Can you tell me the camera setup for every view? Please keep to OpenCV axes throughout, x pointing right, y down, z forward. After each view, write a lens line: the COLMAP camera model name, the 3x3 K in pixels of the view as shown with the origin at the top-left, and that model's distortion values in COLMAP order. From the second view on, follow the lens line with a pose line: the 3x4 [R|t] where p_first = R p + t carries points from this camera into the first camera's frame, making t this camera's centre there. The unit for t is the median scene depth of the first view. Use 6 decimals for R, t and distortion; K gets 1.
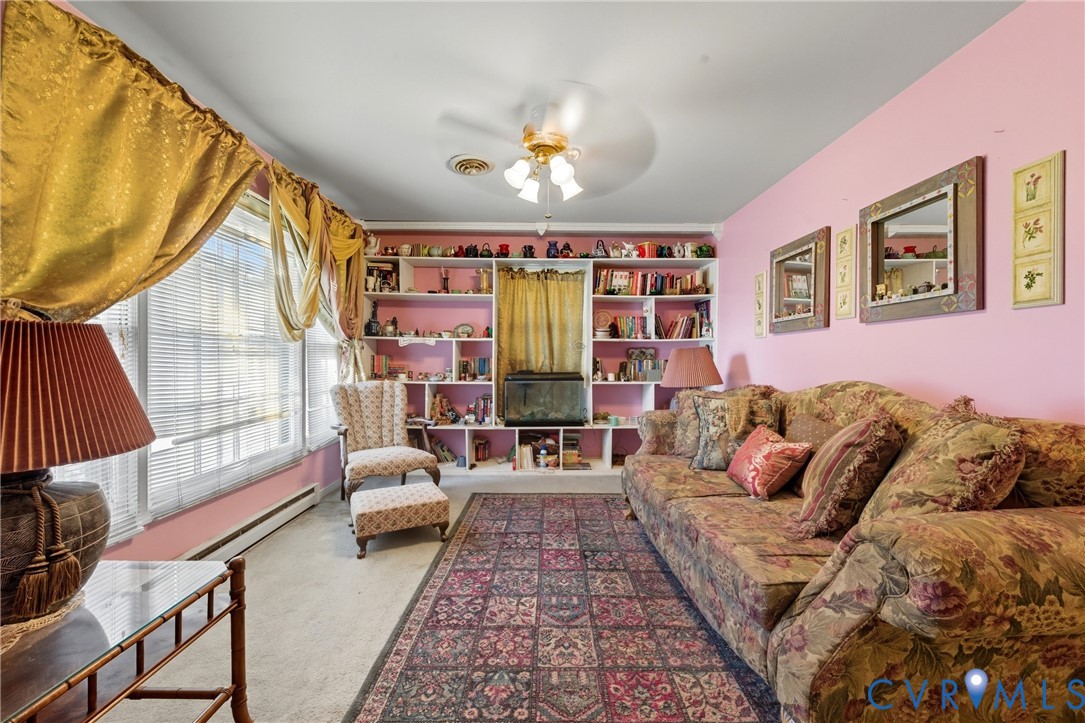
lens RADIAL K [[429.5, 0, 538.9], [0, 429.5, 357.1], [0, 0, 1]] dist [0.013187, -0.001172]
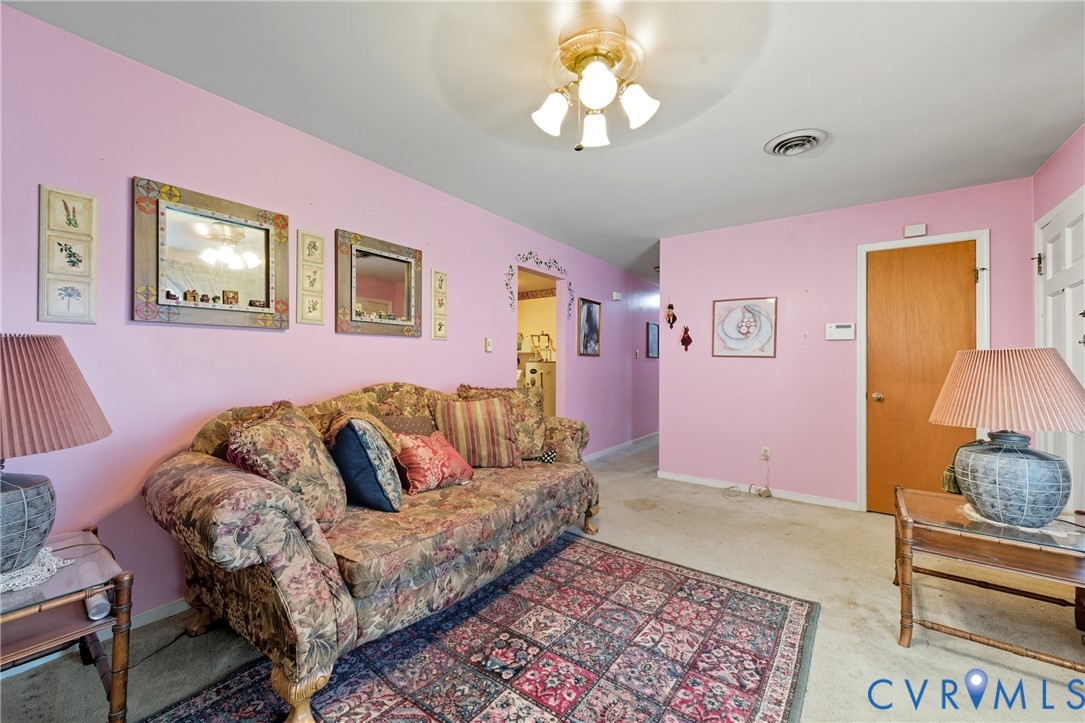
lens RADIAL K [[429.5, 0, 541.7], [0, 429.5, 363.4], [0, 0, 1]] dist [0.013187, -0.001172]
pose [[-0.810974, -0.009341, 0.585007, -0.384588], [-0.010346, 0.999945, 0.001623, -0.007972], [-0.584990, -0.004736, -0.811027, 1.934368]]
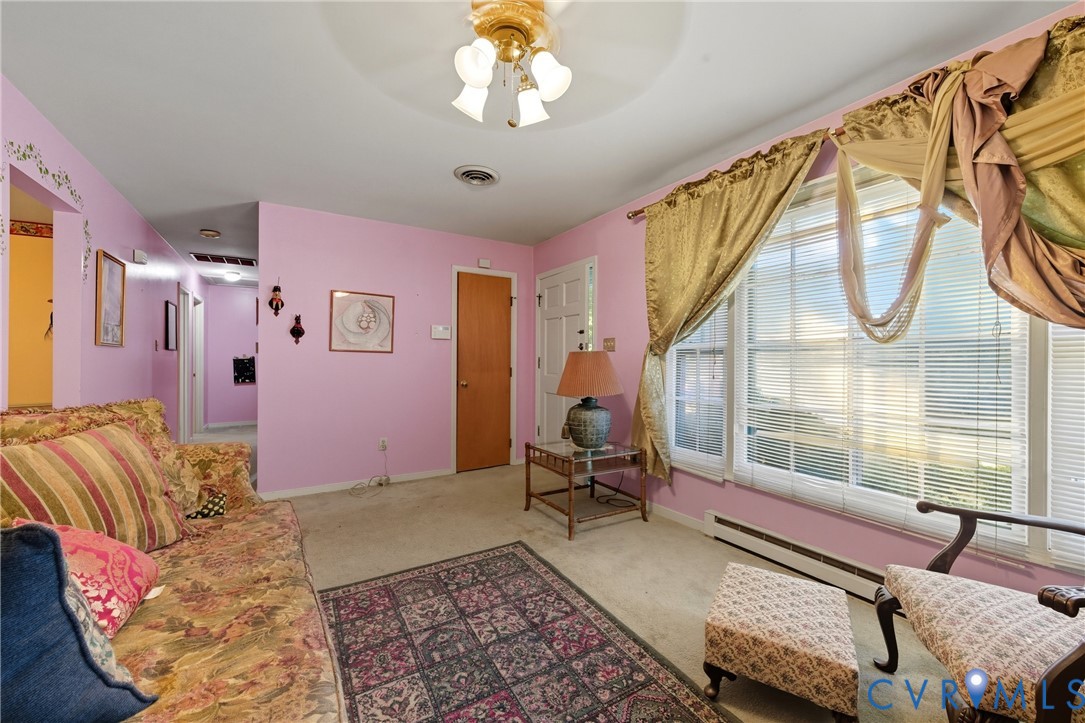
lens RADIAL K [[429.5, 0, 548.5], [0, 429.5, 361.2], [0, 0, 1]] dist [0.013187, -0.001172]
pose [[-0.852658, -0.005645, -0.522439, 0.354102], [-0.006889, 0.999976, 0.000440, -0.007160], [0.522424, 0.003974, -0.852676, 1.905784]]
